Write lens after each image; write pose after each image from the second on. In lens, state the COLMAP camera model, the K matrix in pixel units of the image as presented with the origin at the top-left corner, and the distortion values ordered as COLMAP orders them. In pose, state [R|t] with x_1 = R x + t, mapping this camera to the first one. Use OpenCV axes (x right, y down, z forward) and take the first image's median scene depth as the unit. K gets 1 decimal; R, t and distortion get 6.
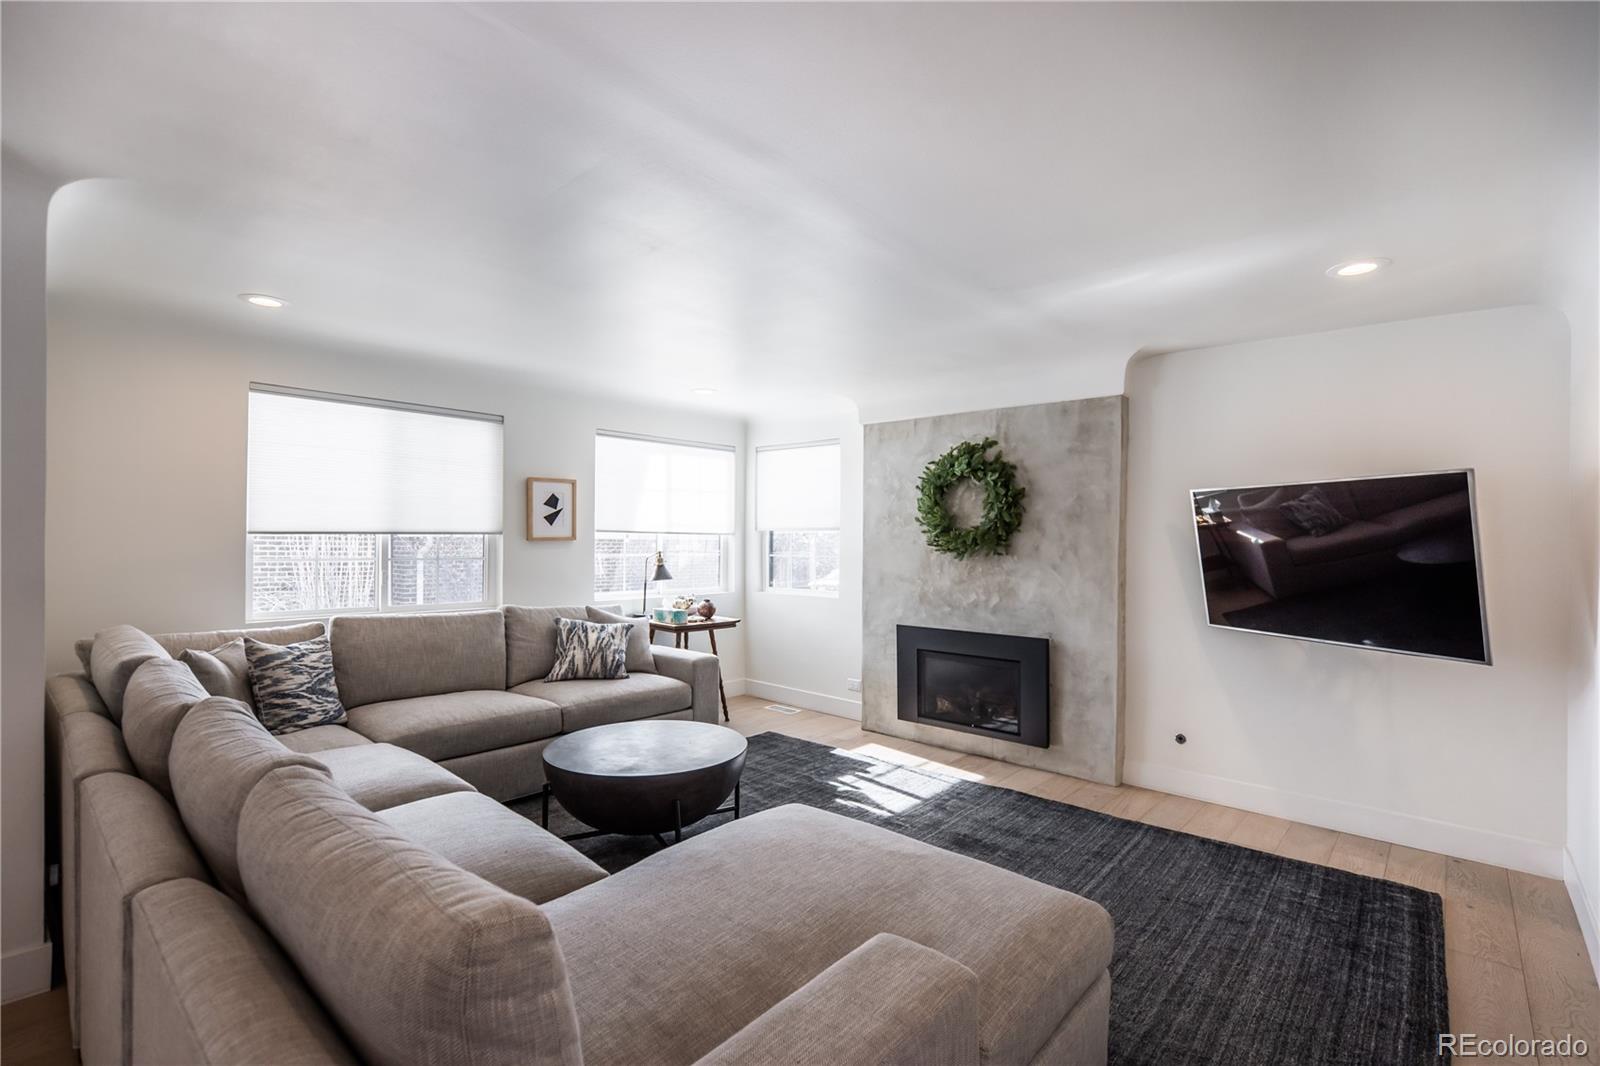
lens RADIAL K [[737.6, 0, 805.0], [0, 737.6, 544.9], [0, 0, 1]] dist [-0.016092, 0.004776]
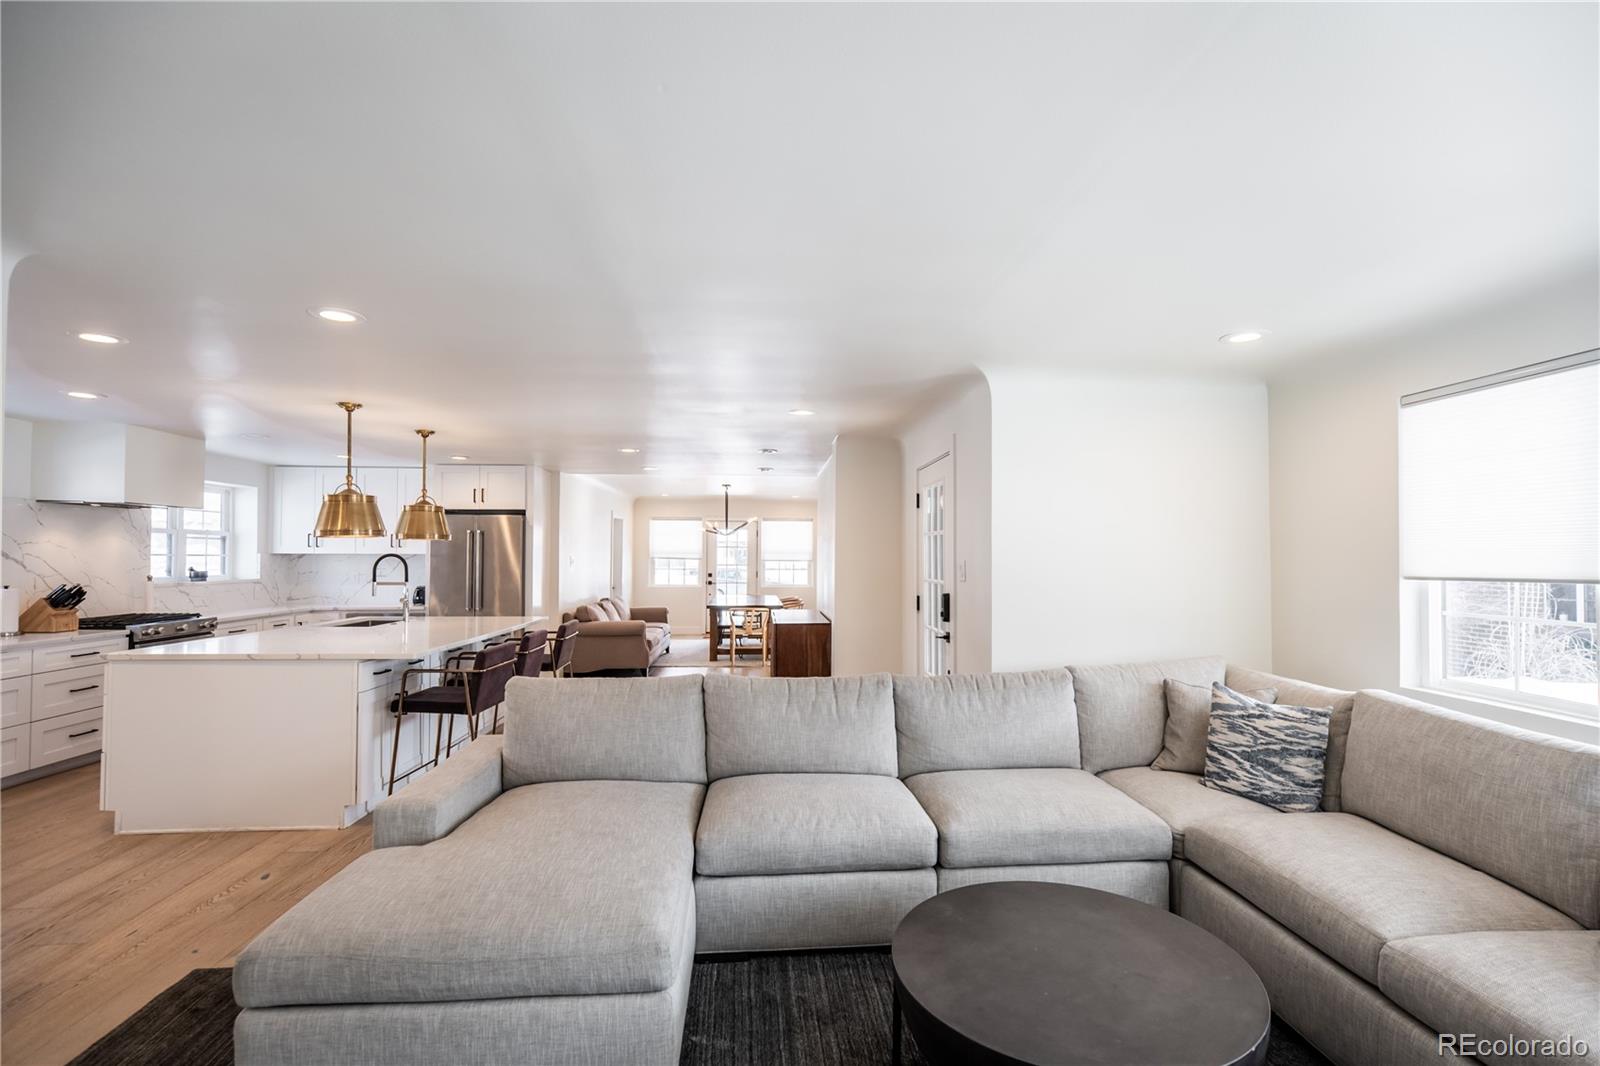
lens RADIAL K [[737.6, 0, 820.9], [0, 737.6, 543.8], [0, 0, 1]] dist [-0.016092, 0.004776]
pose [[-0.679312, -0.023044, -0.733487, 0.251192], [-0.015921, 0.999734, -0.016664, -0.026254], [0.733677, 0.000358, -0.679499, 0.924255]]
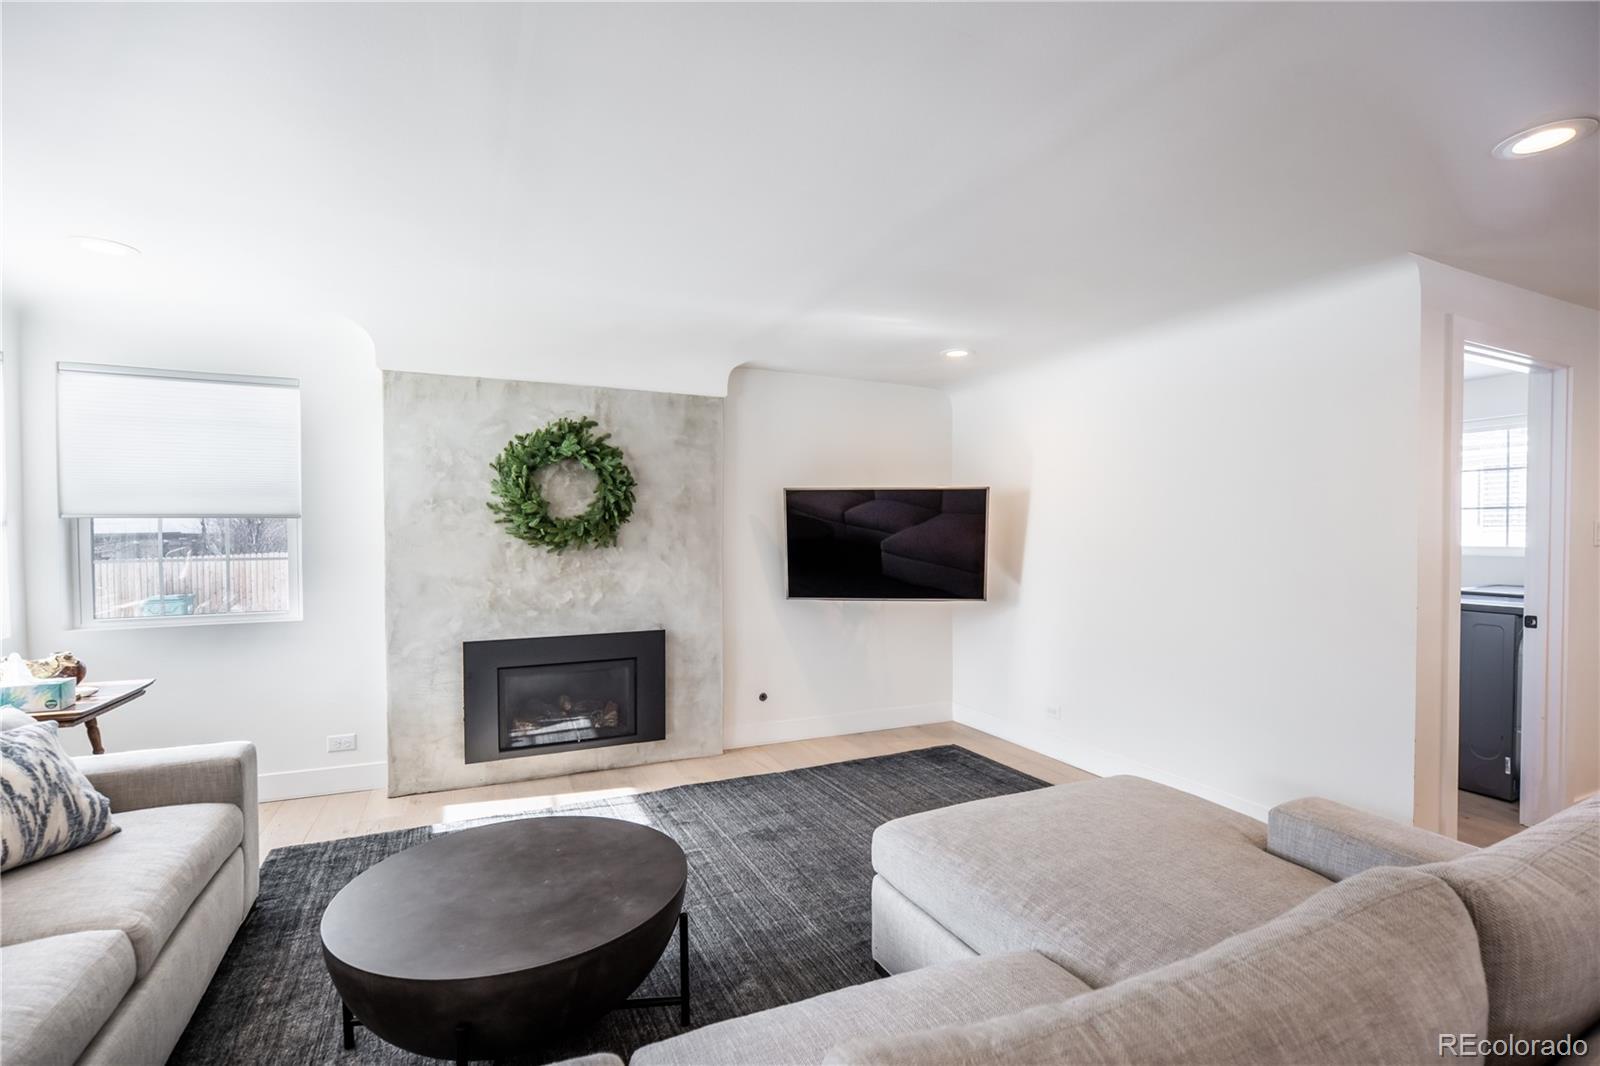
lens RADIAL K [[737.6, 0, 808.0], [0, 737.6, 545.3], [0, 0, 1]] dist [-0.016092, 0.004776]
pose [[0.394176, -0.026004, 0.918667, -0.487598], [0.012371, 0.999659, 0.022988, -0.006747], [-0.918952, 0.002304, 0.394364, 0.410662]]
